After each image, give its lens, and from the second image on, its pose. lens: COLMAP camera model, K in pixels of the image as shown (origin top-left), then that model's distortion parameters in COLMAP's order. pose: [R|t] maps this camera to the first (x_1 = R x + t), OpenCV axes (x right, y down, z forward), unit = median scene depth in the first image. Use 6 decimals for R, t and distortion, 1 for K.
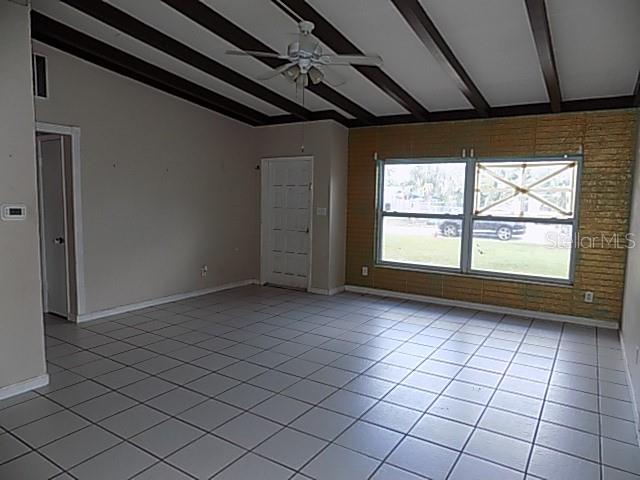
lens RADIAL K [[433.5, 0, 323.3], [0, 433.5, 241.6], [0, 0, 1]] dist [-0.009082, 0.032737]
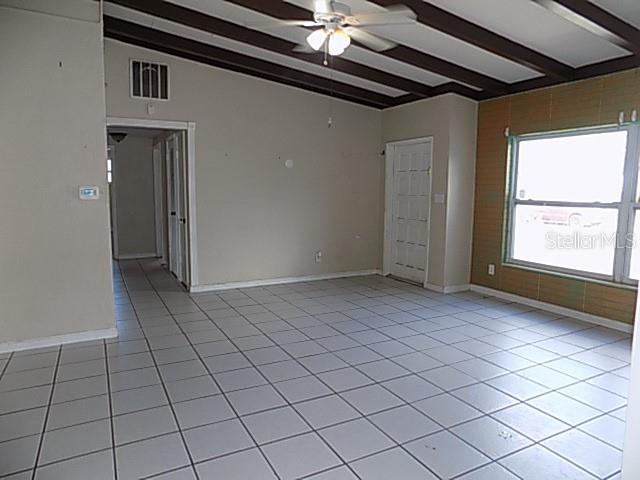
lens RADIAL K [[433.5, 0, 318.1], [0, 433.5, 238.5], [0, 0, 1]] dist [-0.009082, 0.032737]
pose [[0.883639, 0.046258, -0.465878, 0.194522], [-0.042102, 0.998926, 0.019331, 0.005398], [0.466272, 0.002533, 0.884638, 0.098953]]
